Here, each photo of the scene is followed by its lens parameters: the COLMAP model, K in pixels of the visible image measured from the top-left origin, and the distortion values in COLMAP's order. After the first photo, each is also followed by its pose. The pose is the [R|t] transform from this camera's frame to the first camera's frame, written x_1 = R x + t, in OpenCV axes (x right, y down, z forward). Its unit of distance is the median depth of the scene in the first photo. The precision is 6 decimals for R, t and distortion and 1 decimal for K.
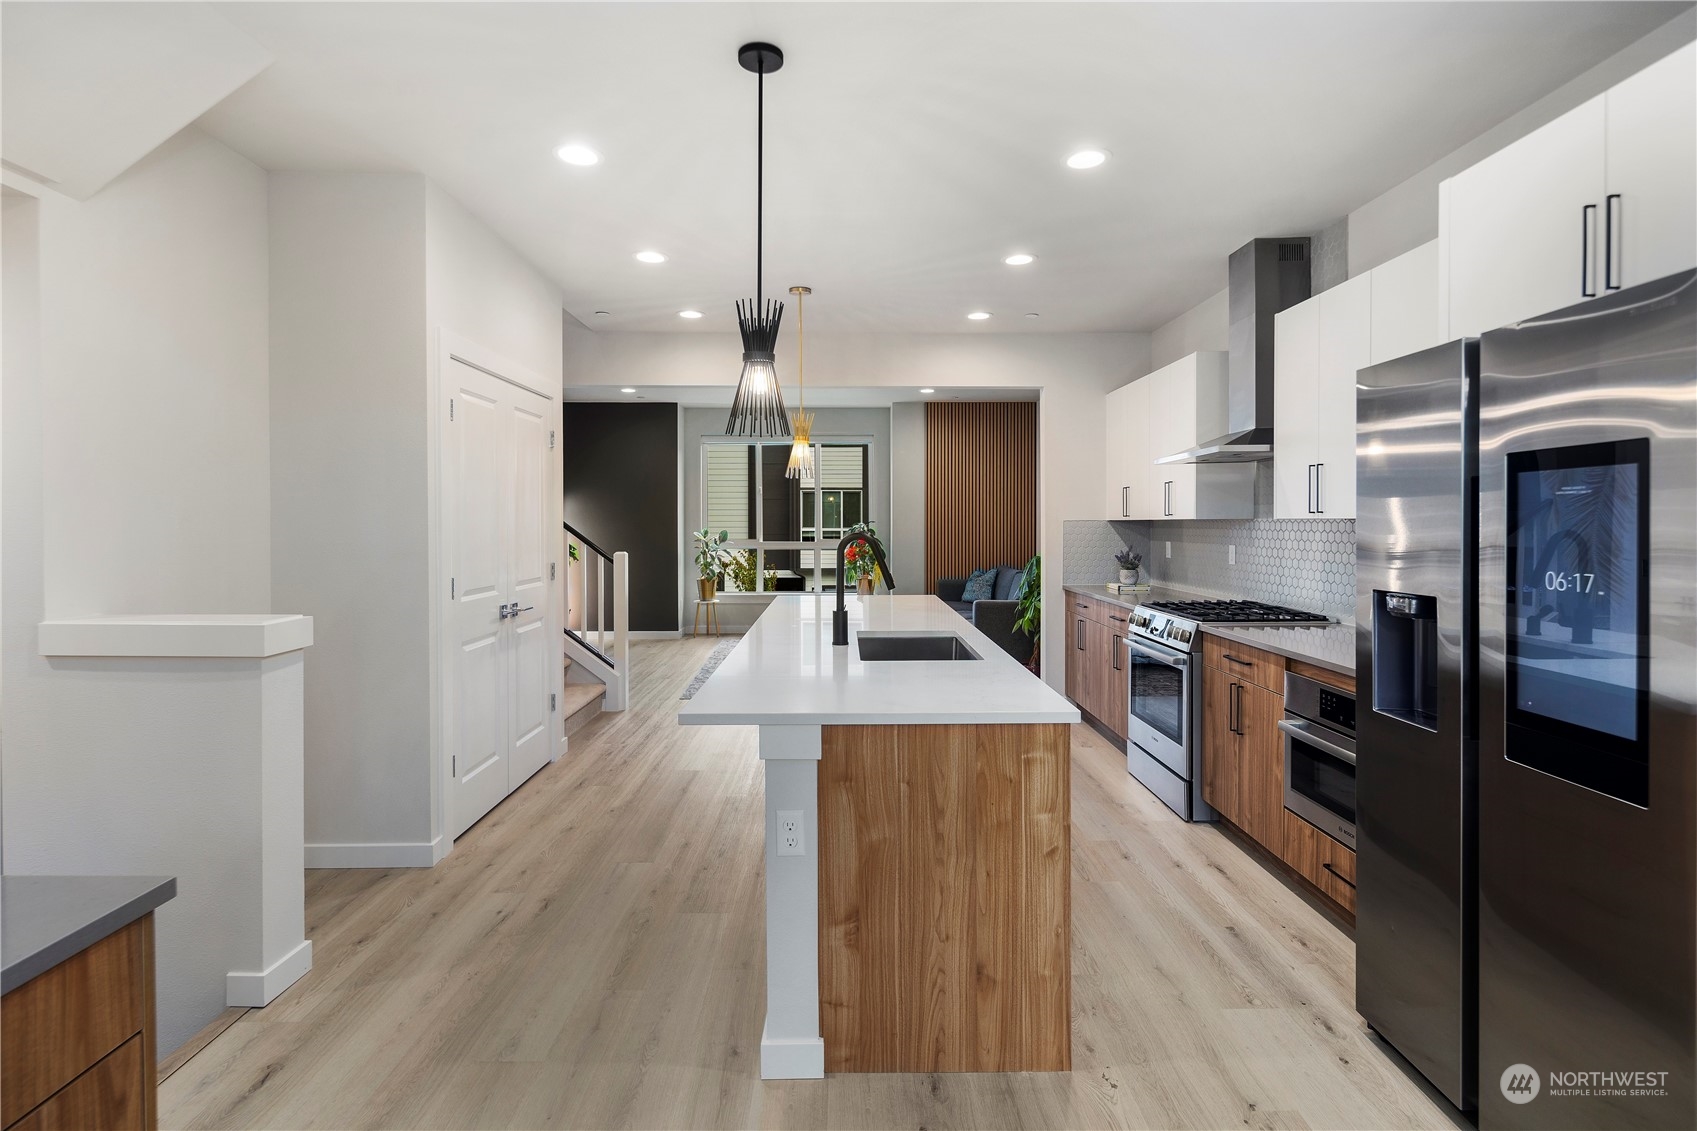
lens RADIAL K [[817.1, 0, 855.4], [0, 817.1, 521.7], [0, 0, 1]] dist [0.000669, -0.001096]
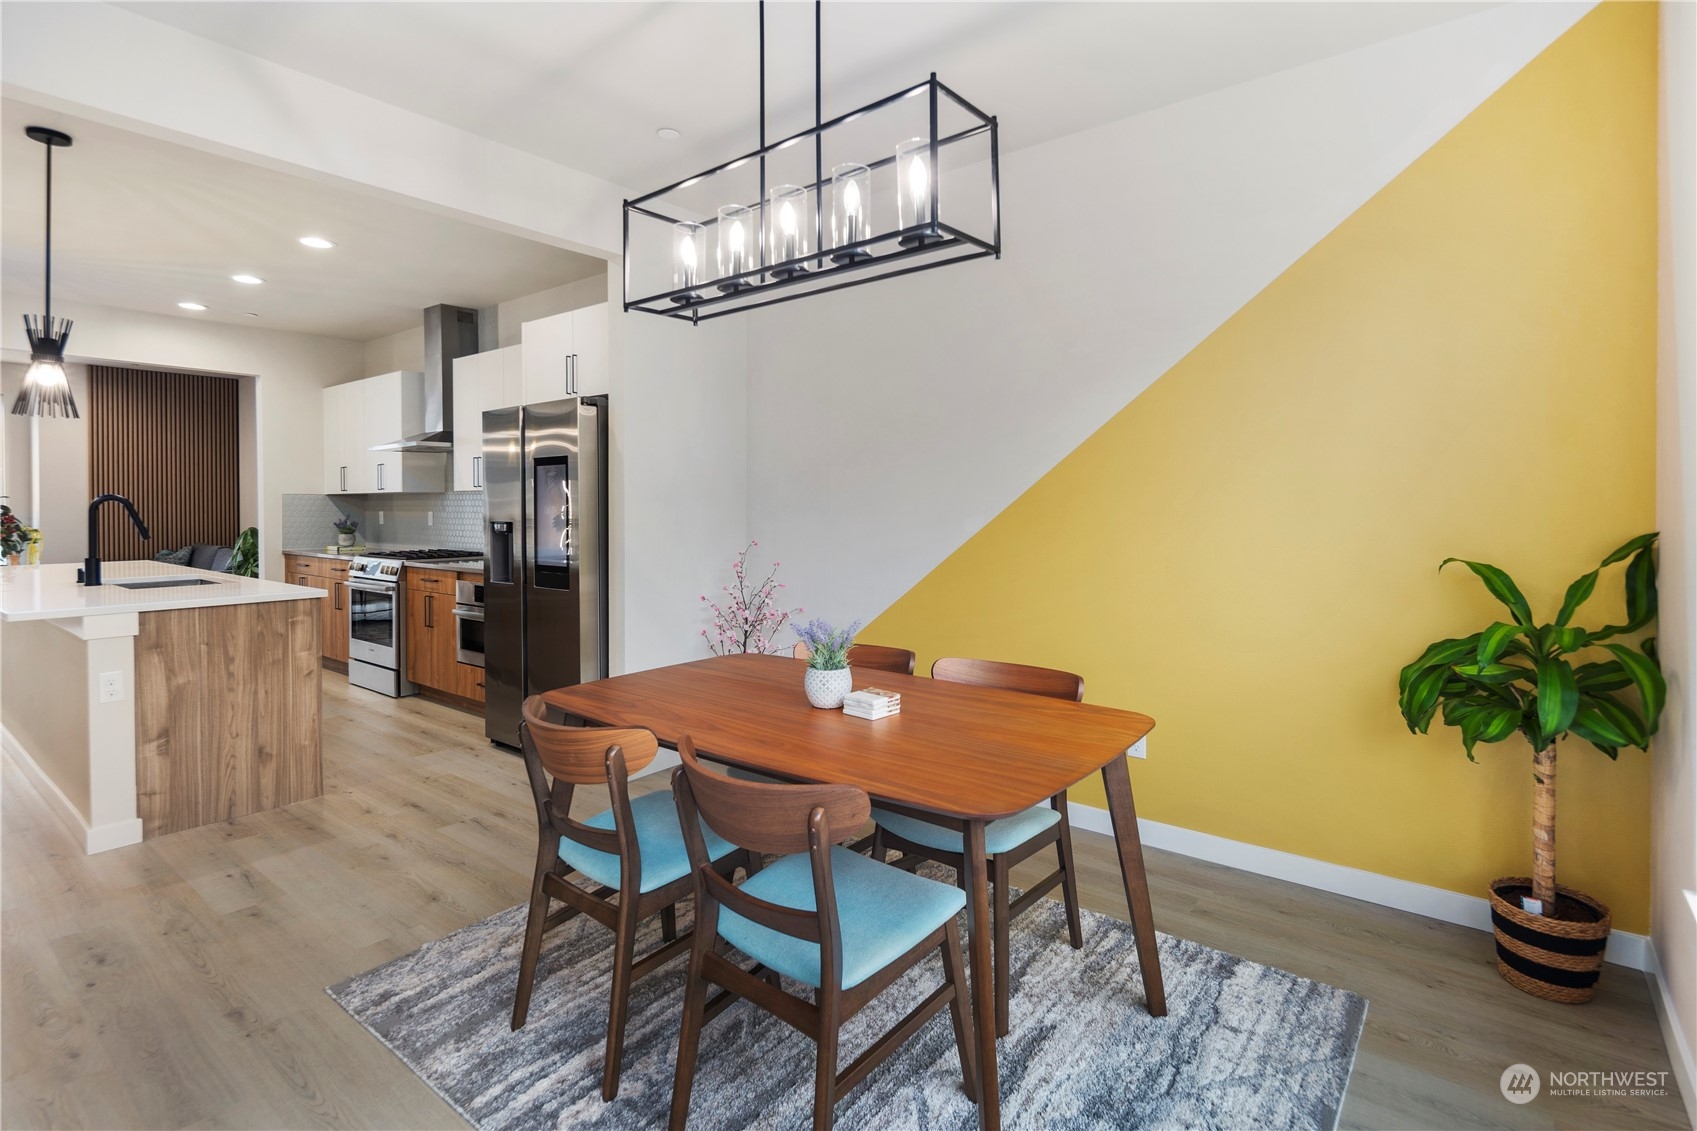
lens RADIAL K [[817.1, 0, 855.4], [0, 817.1, 521.7], [0, 0, 1]] dist [0.000669, -0.001096]
pose [[0.629131, -0.013714, 0.777178, -0.214454], [0.000034, 0.999845, 0.017615, 0.027915], [-0.777299, -0.011056, 0.629034, -0.568226]]
